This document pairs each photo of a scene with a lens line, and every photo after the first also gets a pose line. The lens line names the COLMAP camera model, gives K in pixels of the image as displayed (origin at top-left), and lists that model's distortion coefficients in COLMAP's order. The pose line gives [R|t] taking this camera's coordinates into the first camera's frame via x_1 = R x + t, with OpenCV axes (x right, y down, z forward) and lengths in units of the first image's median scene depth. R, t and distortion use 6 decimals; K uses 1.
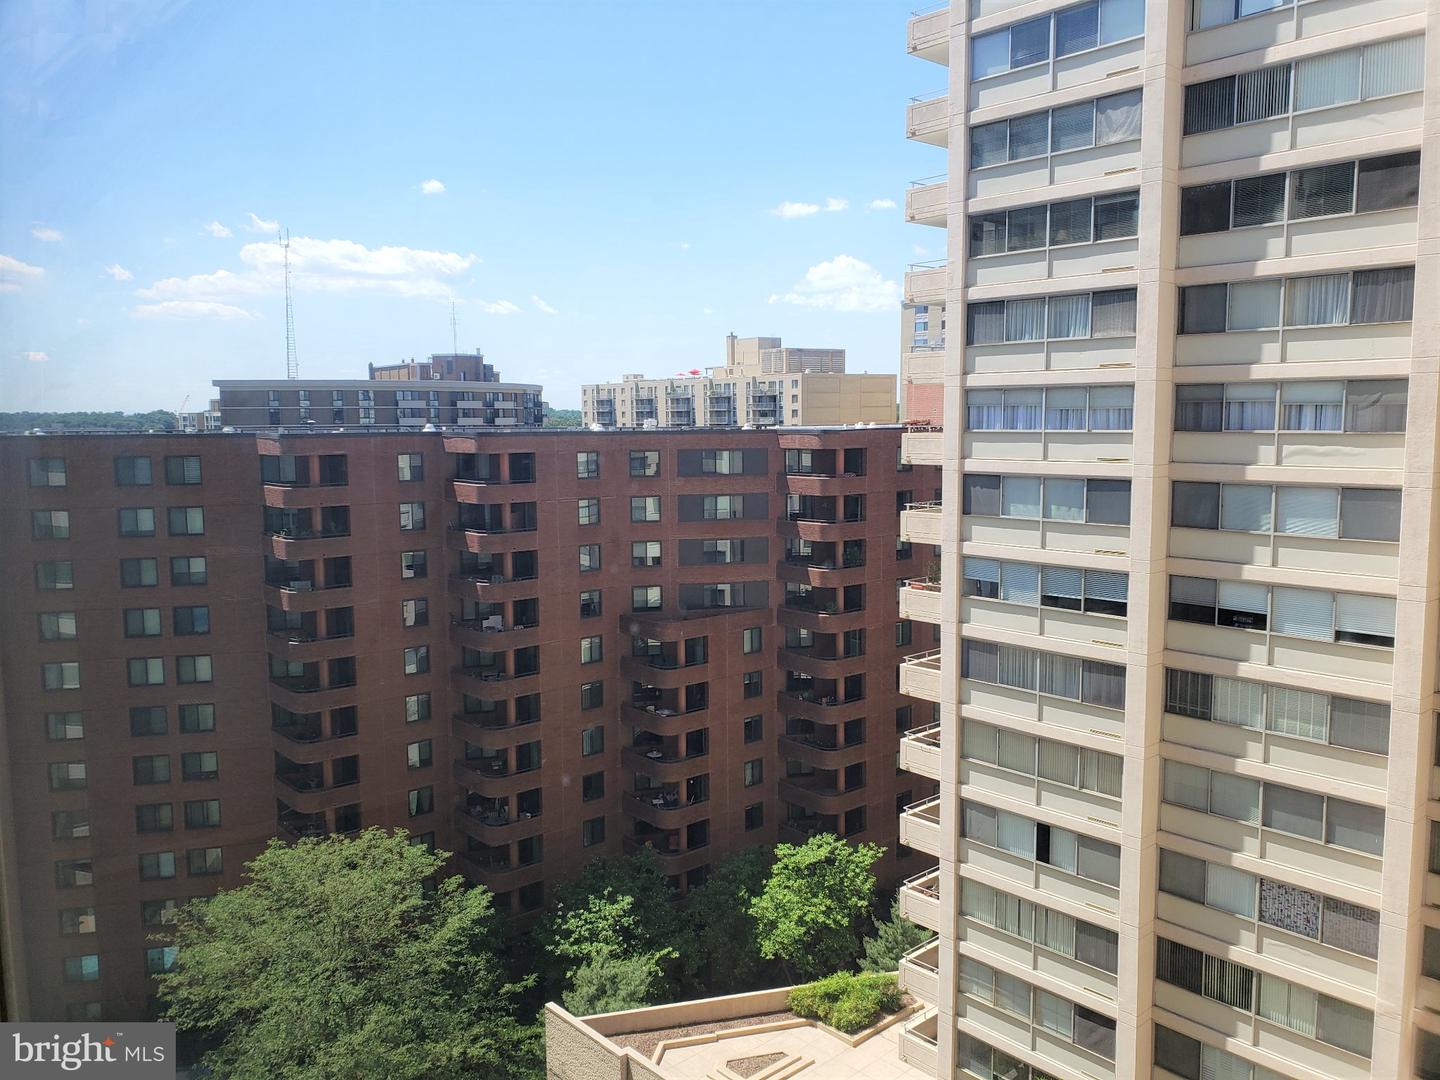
lens RADIAL K [[1130.0, 0, 720.0], [0, 1130.0, 540.0], [0, 0, 1]] dist [0.010834, 0.001842]
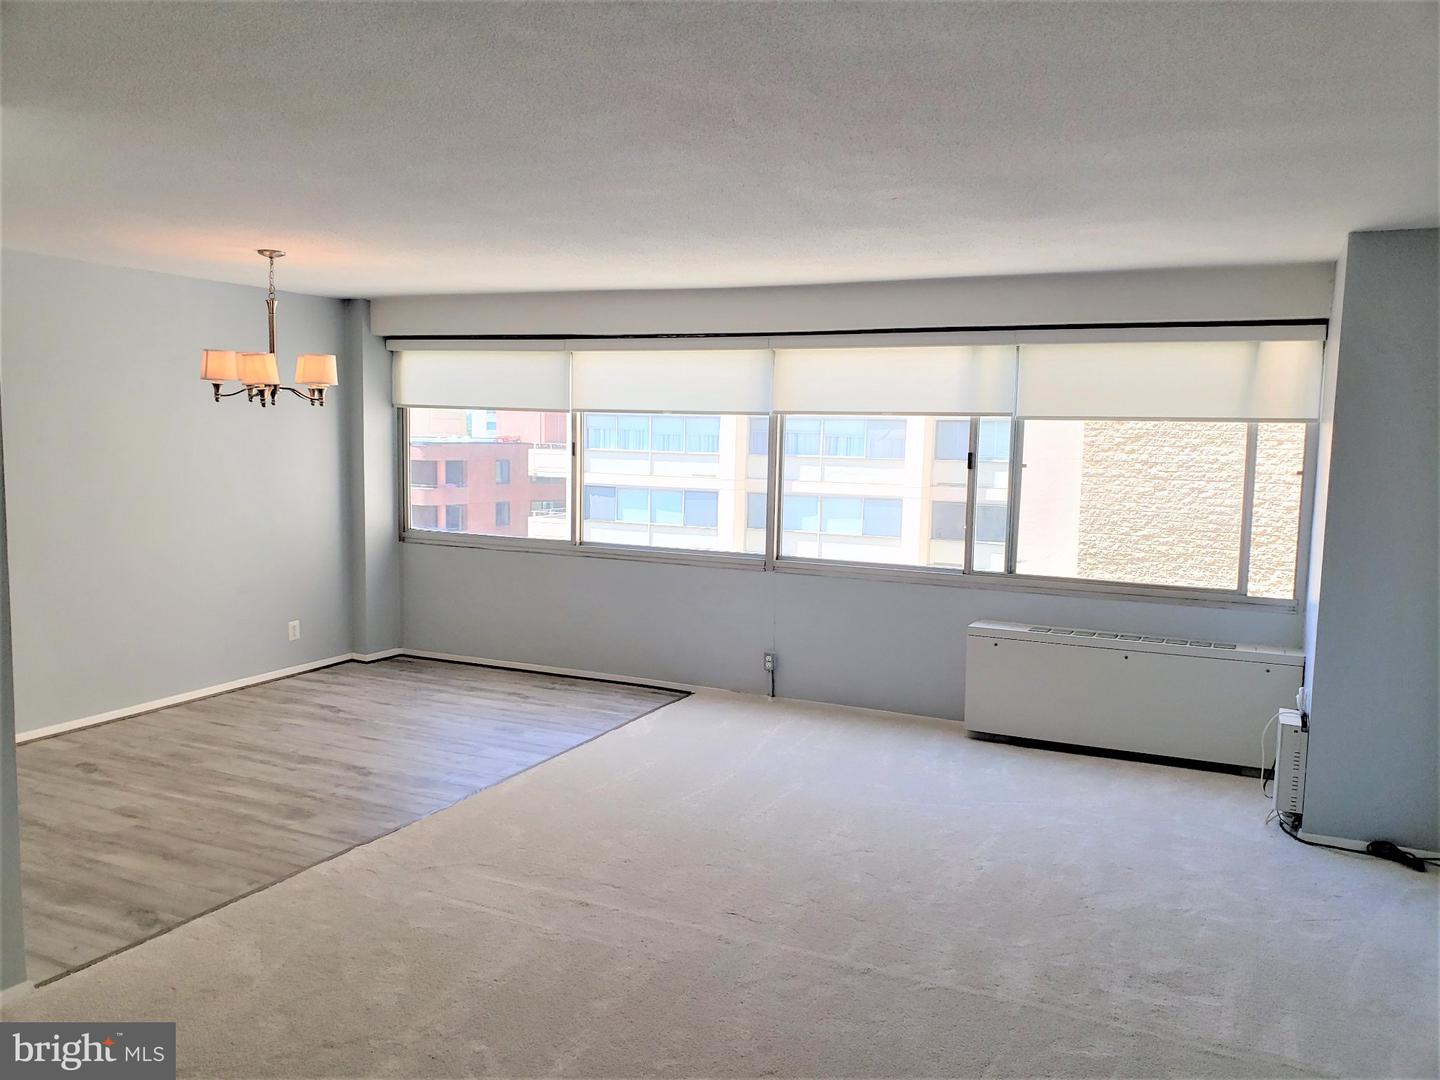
lens RADIAL K [[1130.0, 0, 720.0], [0, 1130.0, 540.0], [0, 0, 1]] dist [0.010834, 0.001842]
pose [[0.927522, -0.005722, 0.373725, -0.102080], [0.009683, 0.999915, -0.008722, 0.011563], [-0.373643, 0.011709, 0.927499, -0.163794]]
